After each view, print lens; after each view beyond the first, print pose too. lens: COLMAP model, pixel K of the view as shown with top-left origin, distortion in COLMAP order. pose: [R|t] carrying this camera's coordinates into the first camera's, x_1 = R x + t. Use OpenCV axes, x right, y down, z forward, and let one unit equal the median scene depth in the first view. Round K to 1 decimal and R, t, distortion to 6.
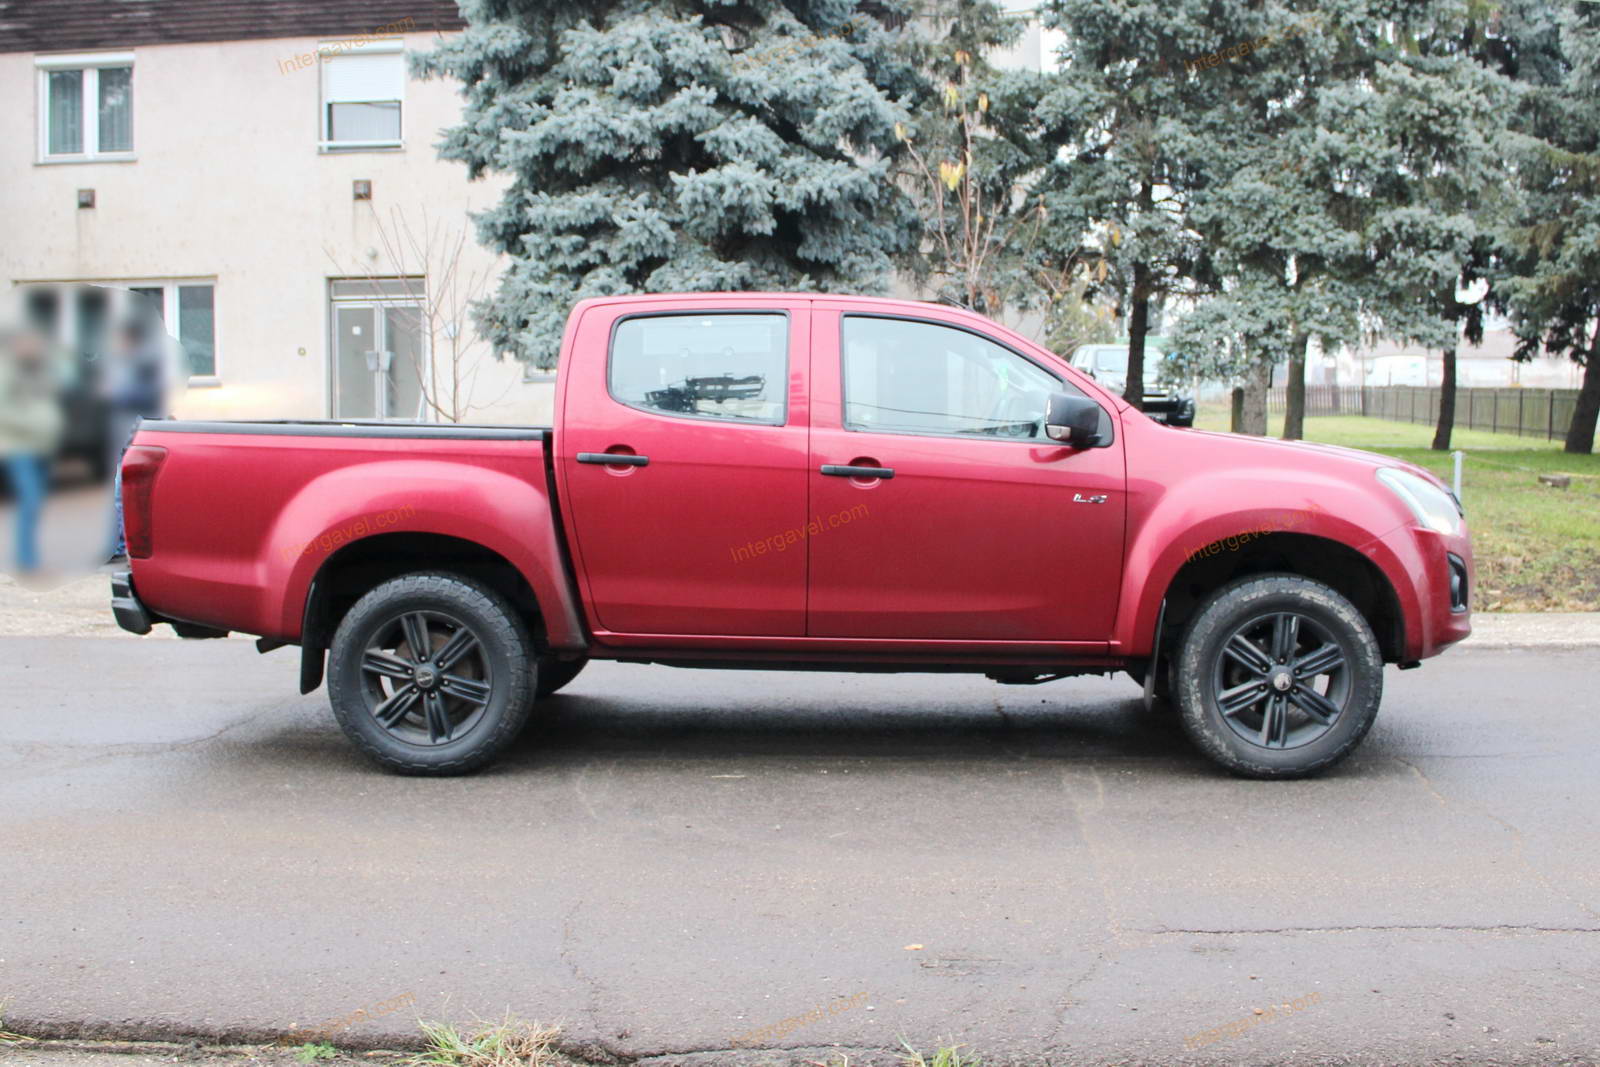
lens RADIAL K [[1713.8, 0, 797.0], [0, 1713.8, 485.4], [0, 0, 1]] dist [-0.251307, 0.377052]
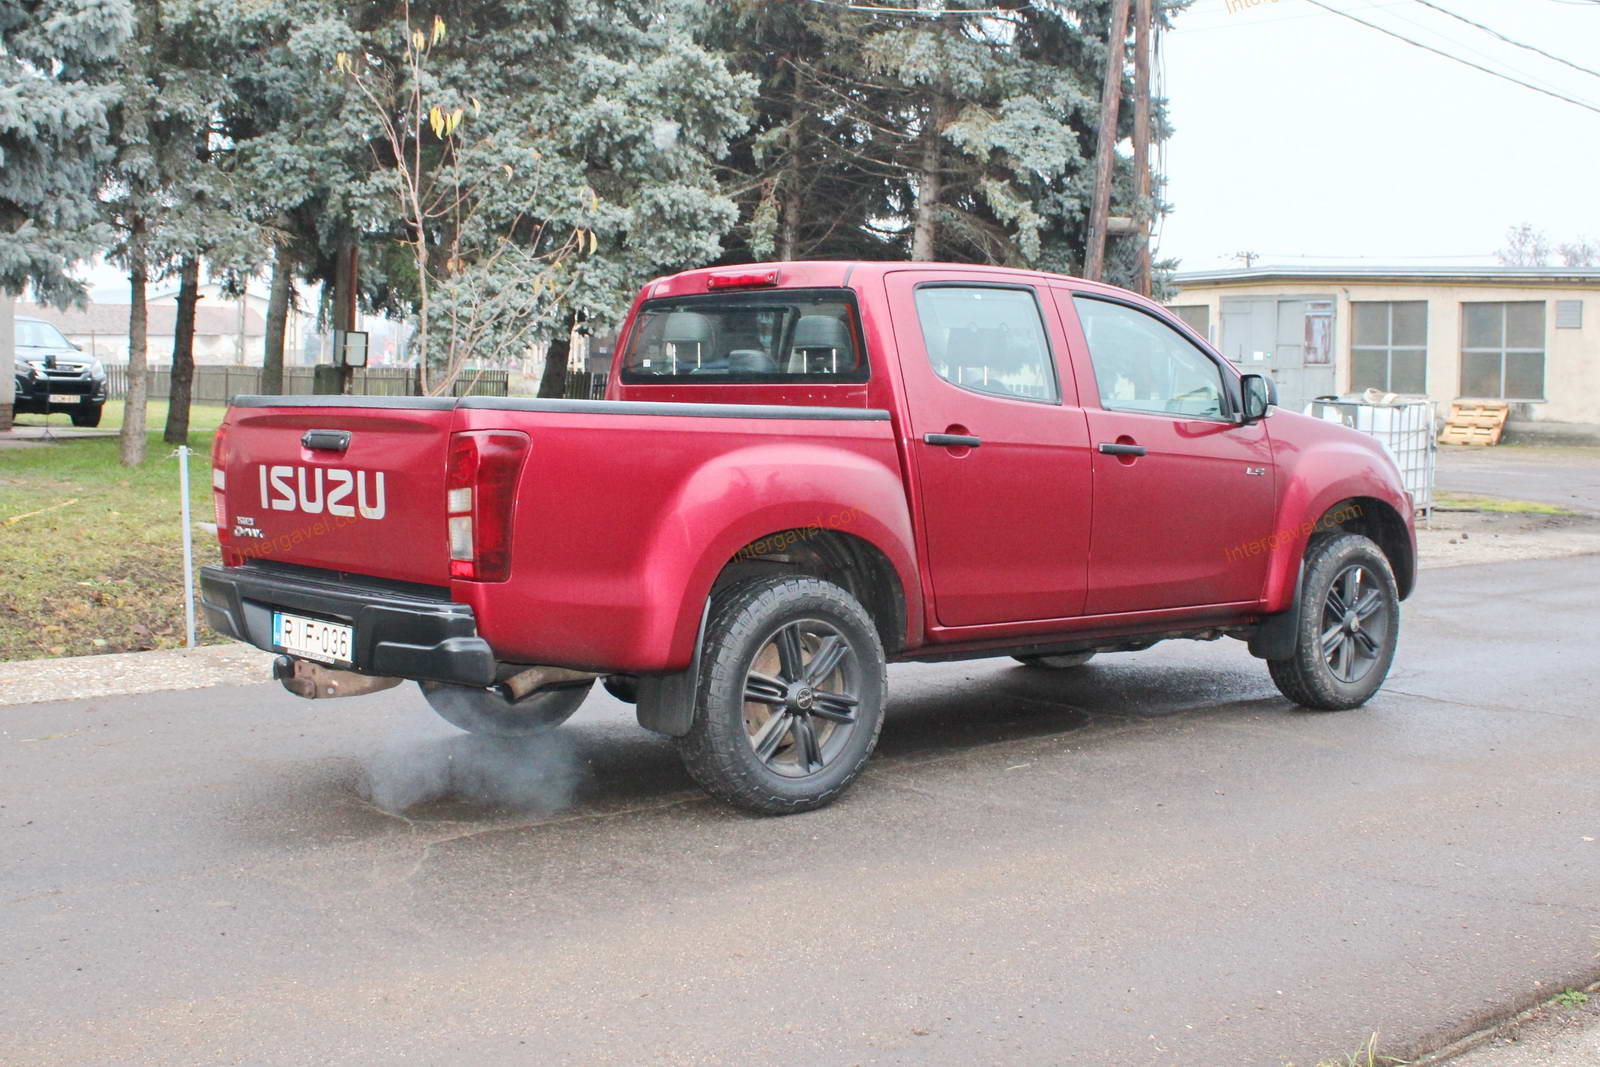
lens RADIAL K [[1953.9, 0, 779.8], [0, 1953.9, 471.6], [0, 0, 1]] dist [-0.146413, 0.085001]
pose [[0.728173, -0.019922, 0.685103, -0.377214], [0.022689, 0.999730, 0.004956, -0.002464], [-0.685017, 0.011936, 0.728429, 0.119318]]
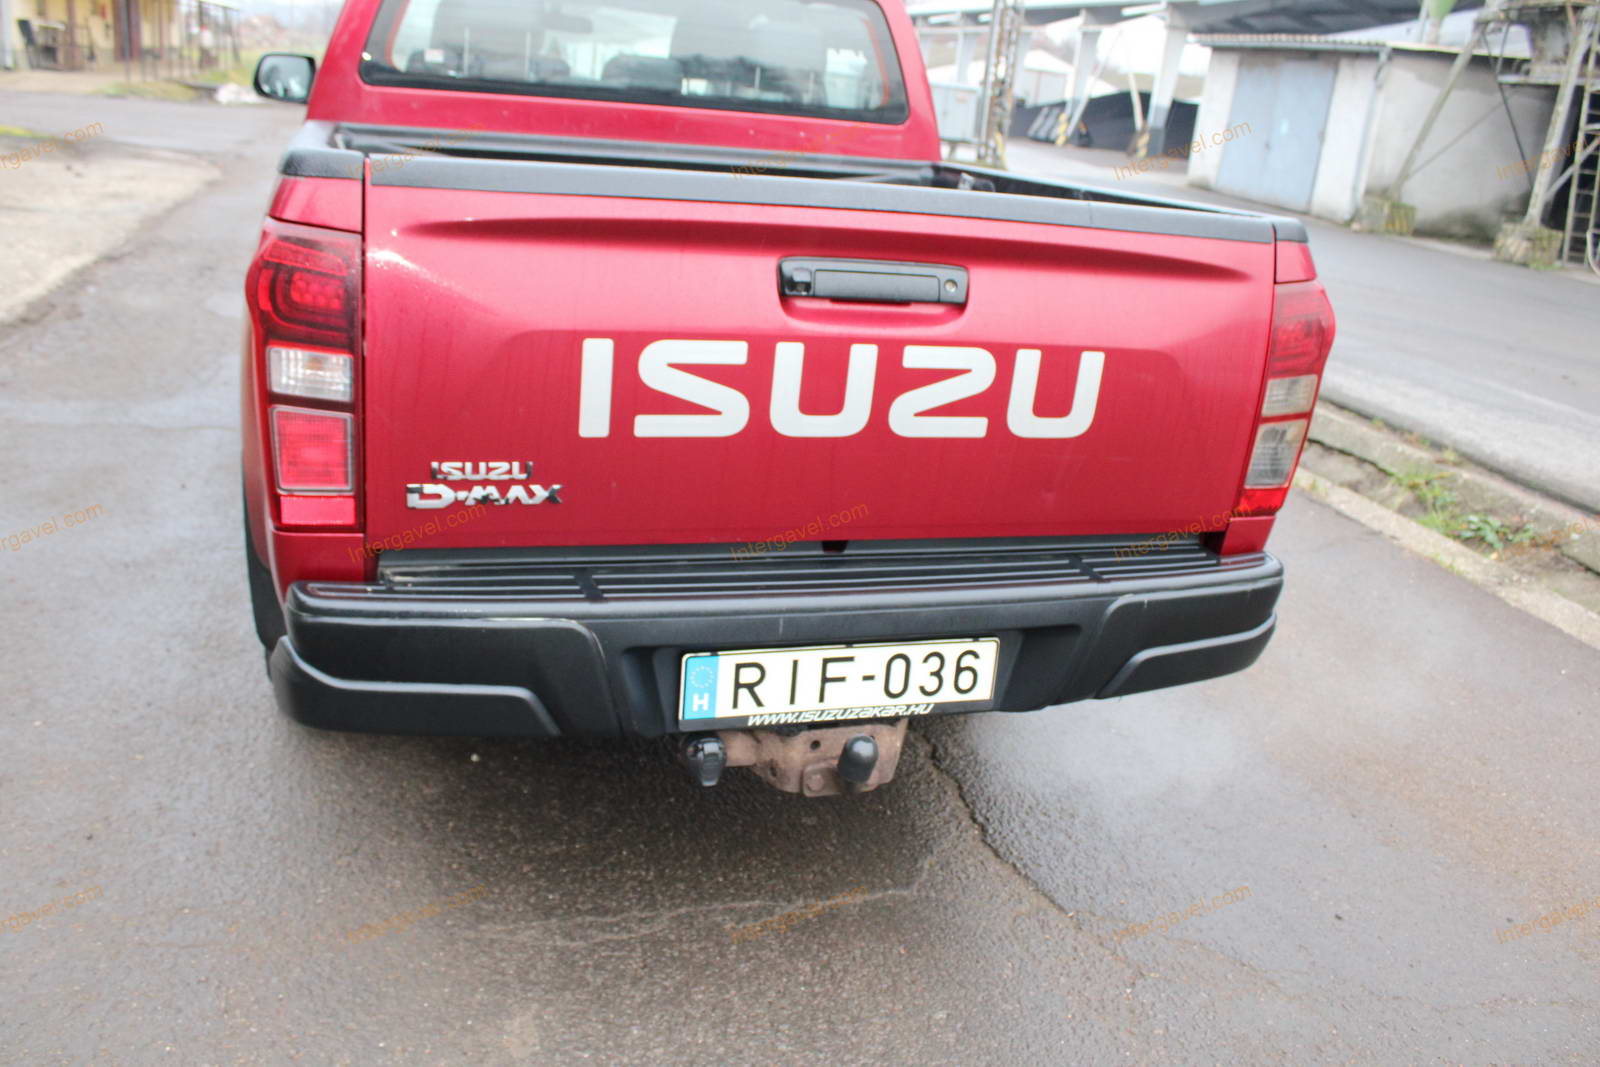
lens RADIAL K [[1331.9, 0, 804.0], [0, 1331.9, 538.9], [0, 0, 1]] dist [-0.165227, 0.149067]
pose [[-0.355310, -0.334282, 0.872932, -0.287975], [-0.051115, 0.939419, 0.338937, -0.029177], [-0.933350, 0.075808, -0.350871, 0.532510]]
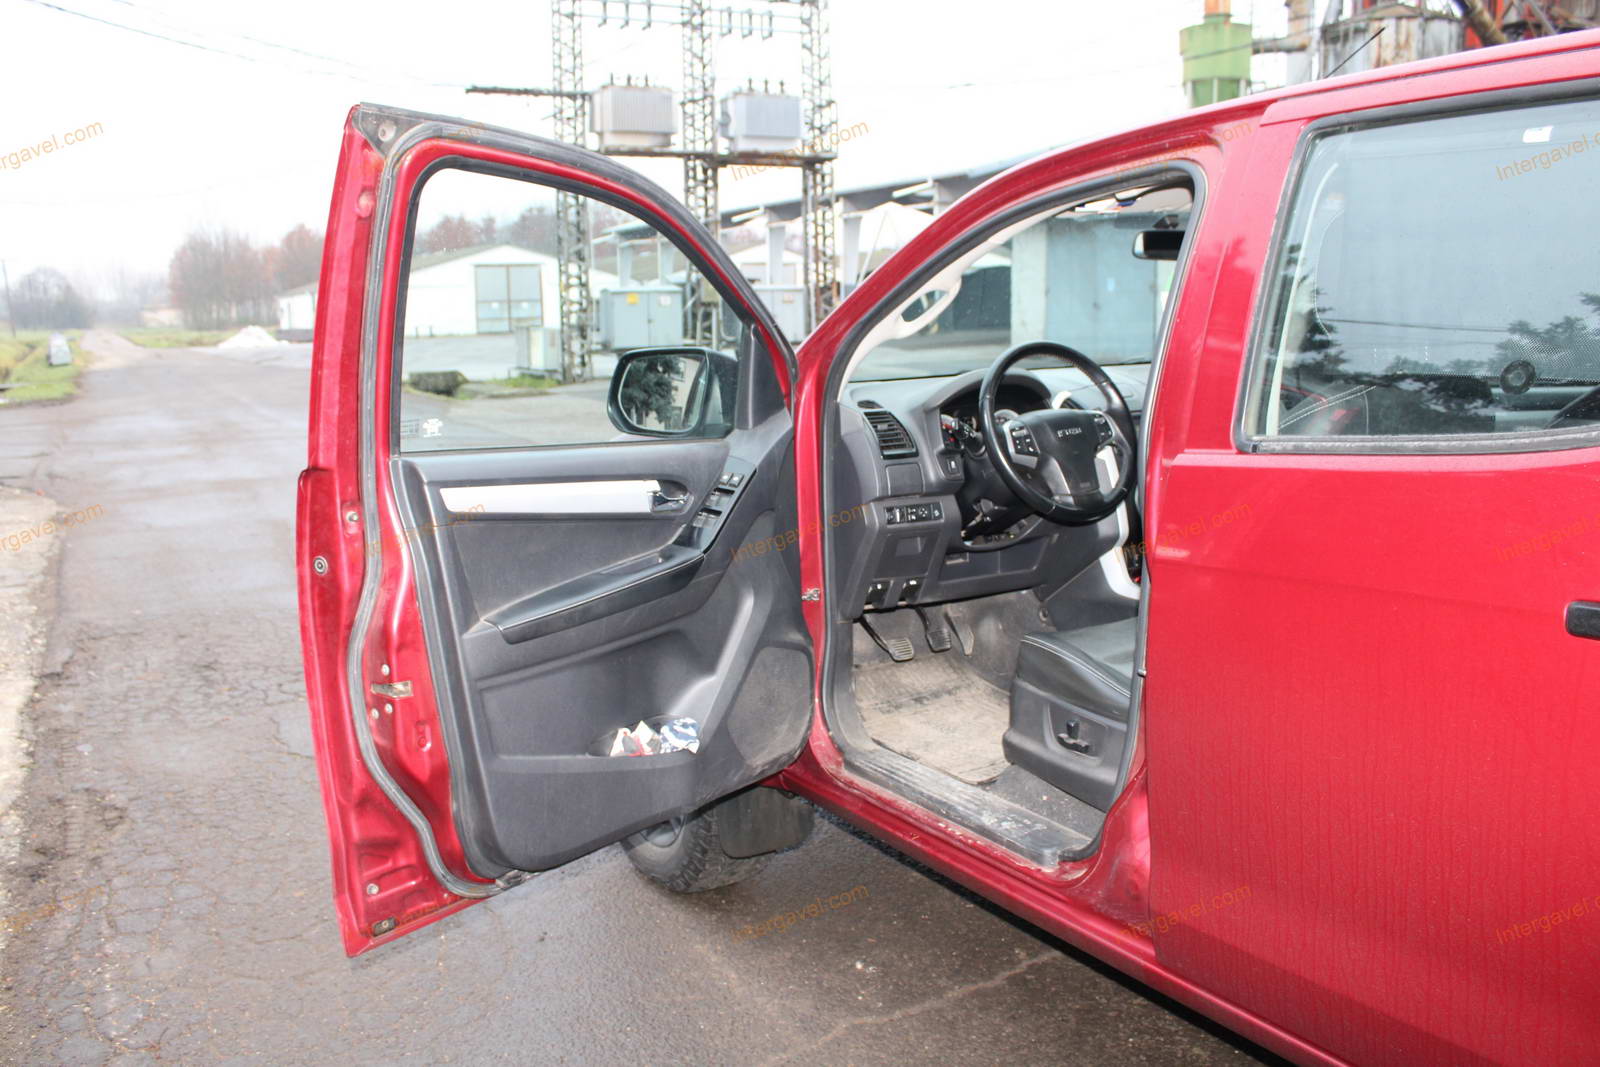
lens RADIAL K [[1331.9, 0, 804.0], [0, 1331.9, 538.9], [0, 0, 1]] dist [-0.165227, 0.149067]
pose [[-0.557258, -0.128595, 0.820321, -0.071133], [0.067126, 0.977724, 0.198870, -0.036815], [-0.827621, 0.165887, -0.536213, 0.619091]]
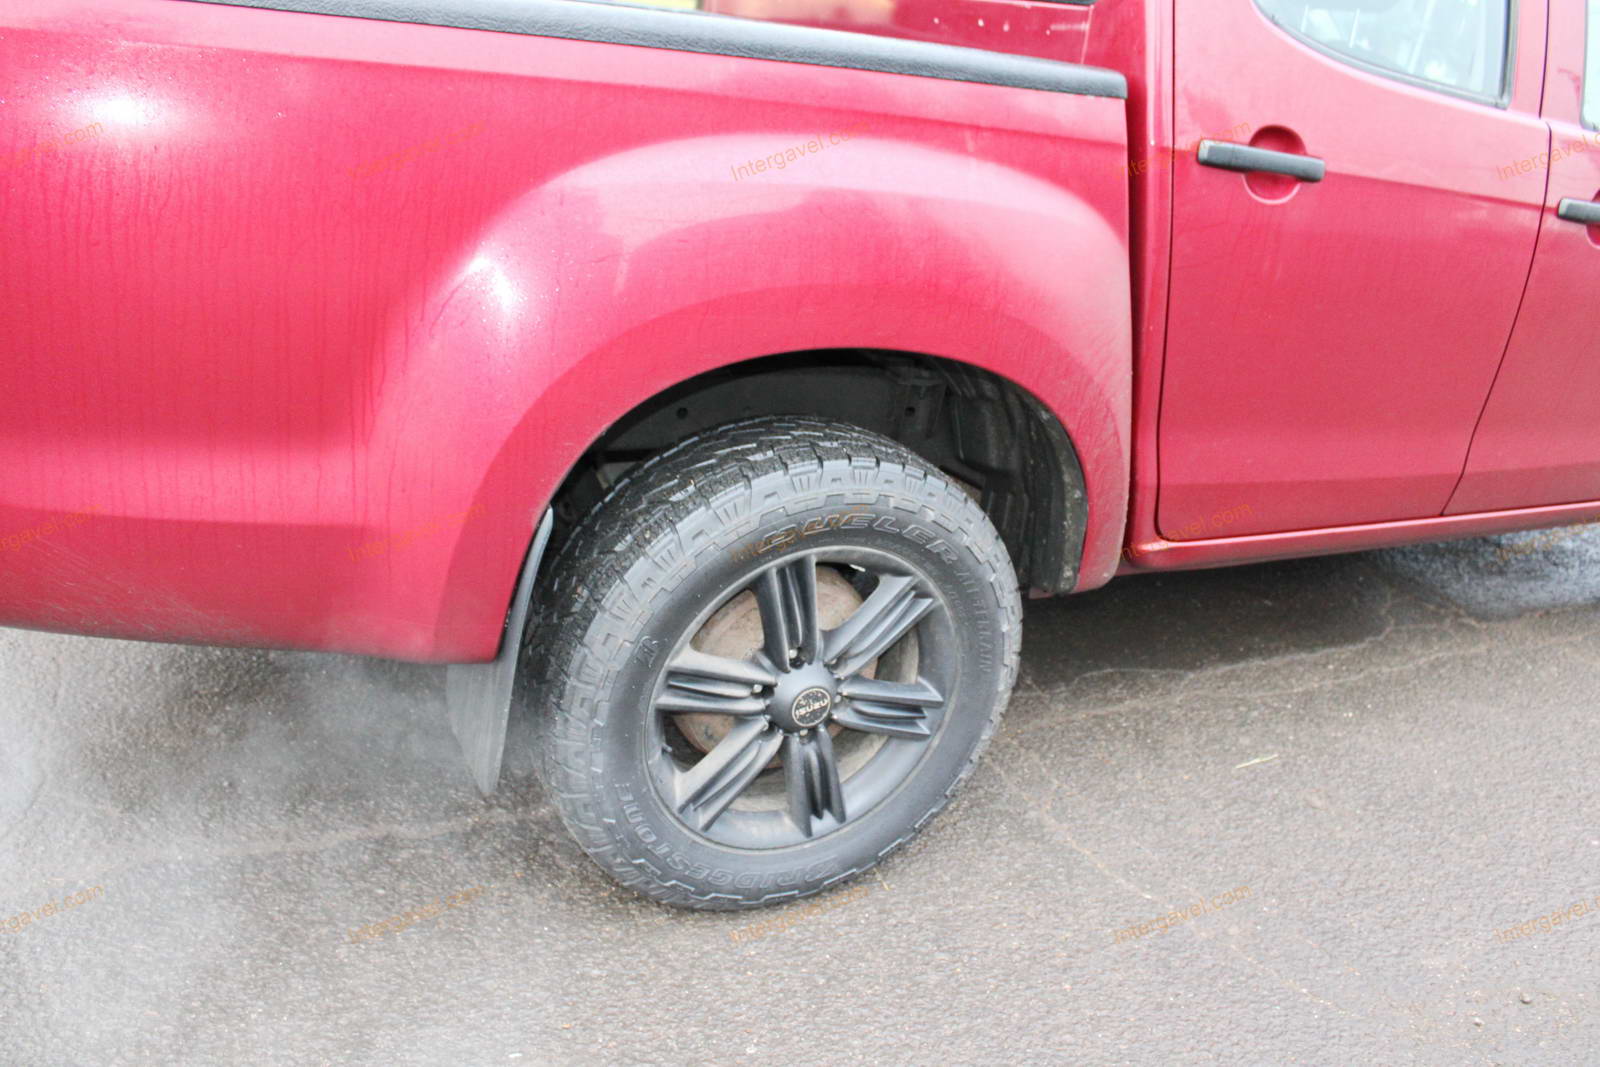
lens RADIAL K [[1331.9, 0, 804.0], [0, 1331.9, 538.9], [0, 0, 1]] dist [-0.165227, 0.149067]
pose [[0.866929, -0.100307, 0.488235, -0.153763], [-0.086048, 0.934714, 0.344825, -0.012028], [-0.490949, -0.340951, 0.801699, 0.319114]]
